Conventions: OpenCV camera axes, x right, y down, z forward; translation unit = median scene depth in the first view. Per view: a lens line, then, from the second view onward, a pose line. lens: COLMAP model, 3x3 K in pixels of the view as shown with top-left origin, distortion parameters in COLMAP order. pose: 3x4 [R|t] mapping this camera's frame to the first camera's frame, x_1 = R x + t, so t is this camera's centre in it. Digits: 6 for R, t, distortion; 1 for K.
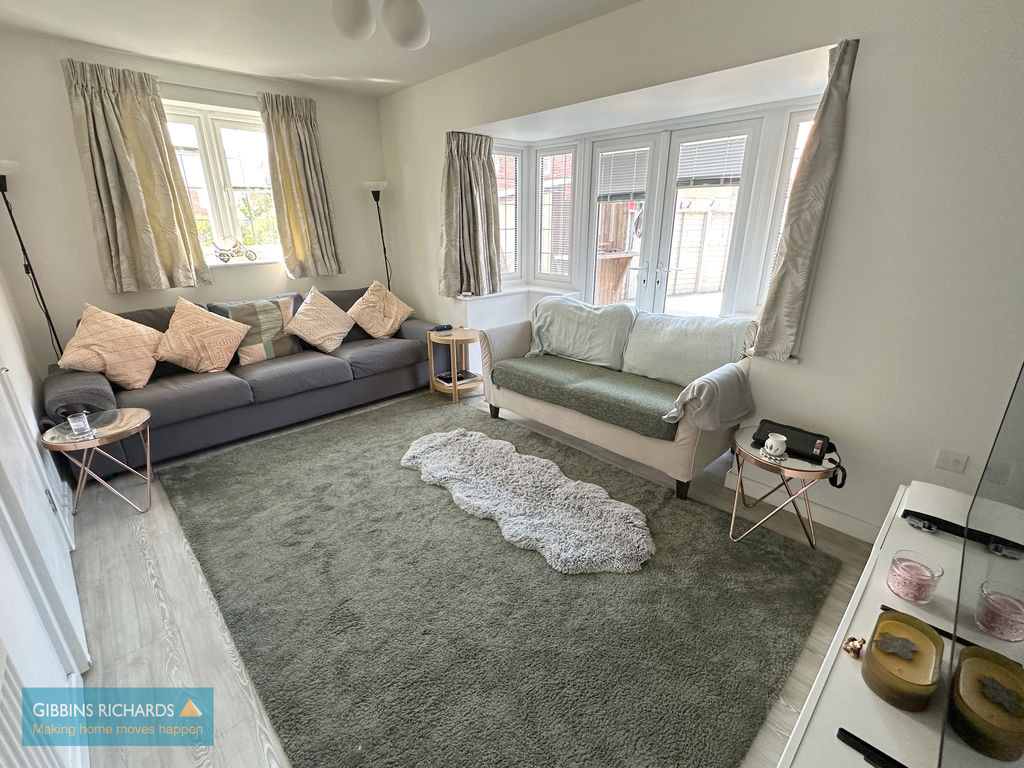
lens RADIAL K [[462.3, 0, 512.8], [0, 462.3, 387.3], [0, 0, 1]] dist [-0.000273, 0.000576]
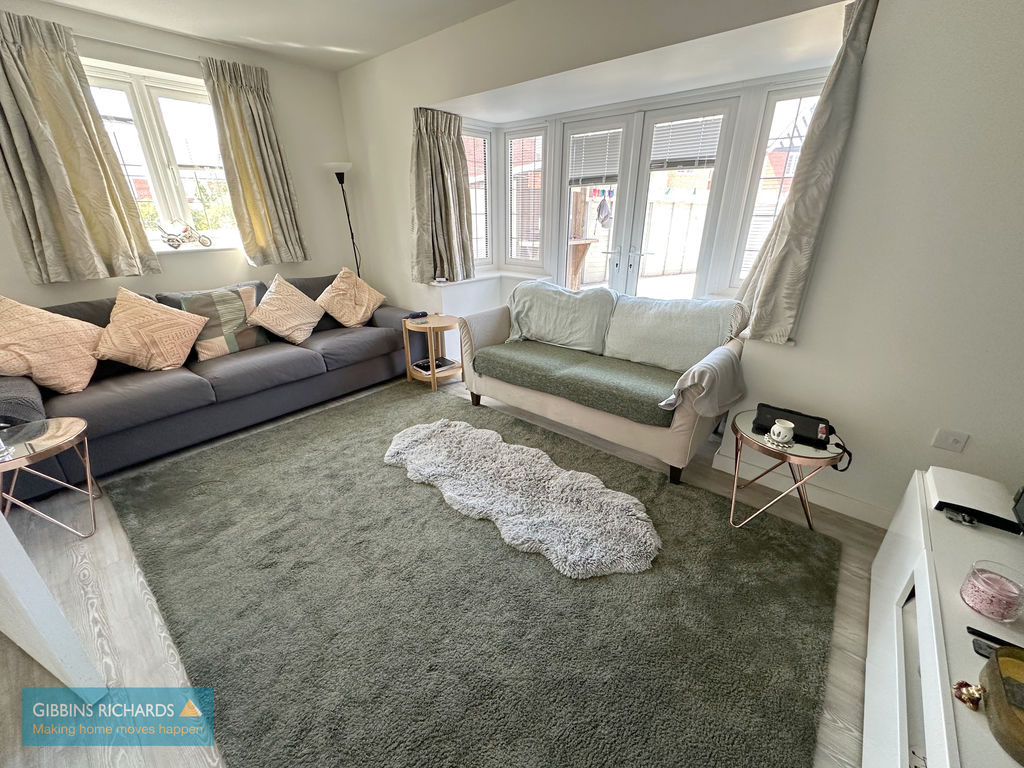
lens RADIAL K [[411.3, 0, 512.8], [0, 411.3, 384.6], [0, 0, 1]] dist [-0.000272, 0.000302]
pose [[0.994773, -0.036998, 0.095170, -0.060597], [0.032238, 0.998175, 0.051072, -0.029367], [-0.096885, -0.047737, 0.994150, 0.158451]]
